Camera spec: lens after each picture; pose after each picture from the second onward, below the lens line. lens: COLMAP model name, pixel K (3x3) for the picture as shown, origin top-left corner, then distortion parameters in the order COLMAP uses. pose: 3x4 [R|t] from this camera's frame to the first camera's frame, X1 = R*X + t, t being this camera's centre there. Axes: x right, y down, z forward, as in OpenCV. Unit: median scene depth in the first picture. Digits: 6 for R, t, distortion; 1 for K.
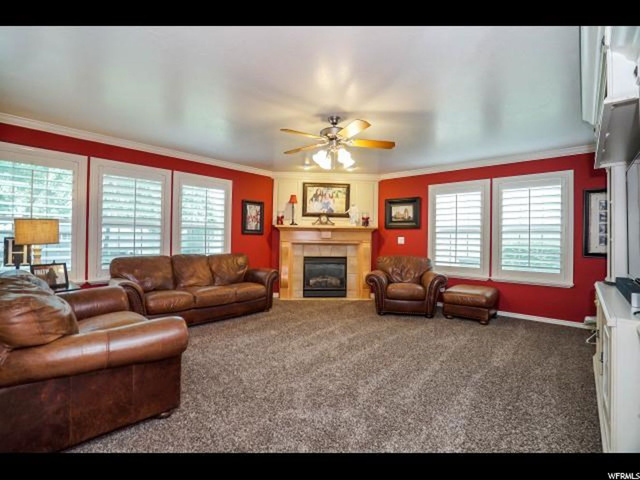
lens RADIAL K [[299.9, 0, 316.4], [0, 299.9, 234.8], [0, 0, 1]] dist [-0.030517, 0.000833]
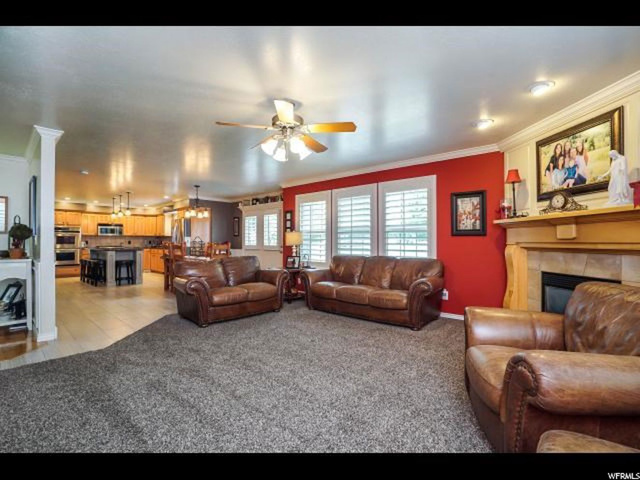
lens RADIAL K [[293.3, 0, 320.0], [0, 293.3, 240.0], [0, 0, 1]] dist [-0.034933, 0.000849]
pose [[0.017814, -0.020095, -0.999639, 0.515636], [0.010285, 0.999749, -0.019914, 0.020055], [0.999788, -0.009927, 0.018016, 0.598711]]
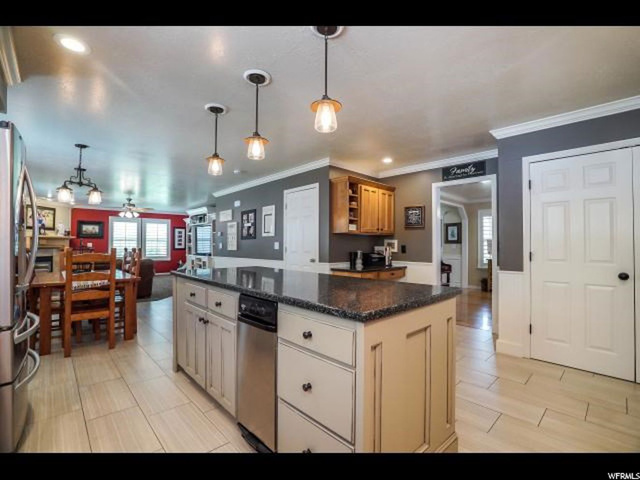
lens RADIAL K [[293.3, 0, 320.0], [0, 293.3, 240.0], [0, 0, 1]] dist [-0.034933, 0.000849]
pose [[0.085238, 0.000171, 0.996361, -1.273179], [-0.015026, 0.999886, 0.001114, -0.032108], [-0.996247, -0.015067, 0.085231, -0.487314]]
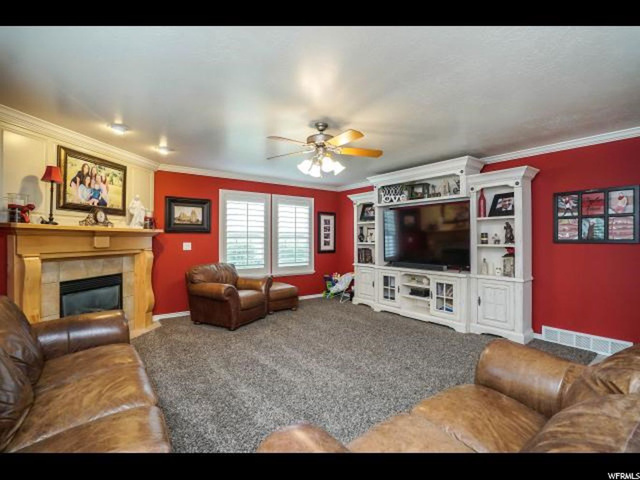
lens RADIAL K [[307.6, 0, 320.0], [0, 307.6, 240.0], [0, 0, 1]] dist [-0.024535, -0.000227]
pose [[0.194068, -0.016640, 0.980847, -0.510501], [-0.008273, 0.999793, 0.018598, -0.019647], [-0.980953, -0.011723, 0.193890, 0.449327]]
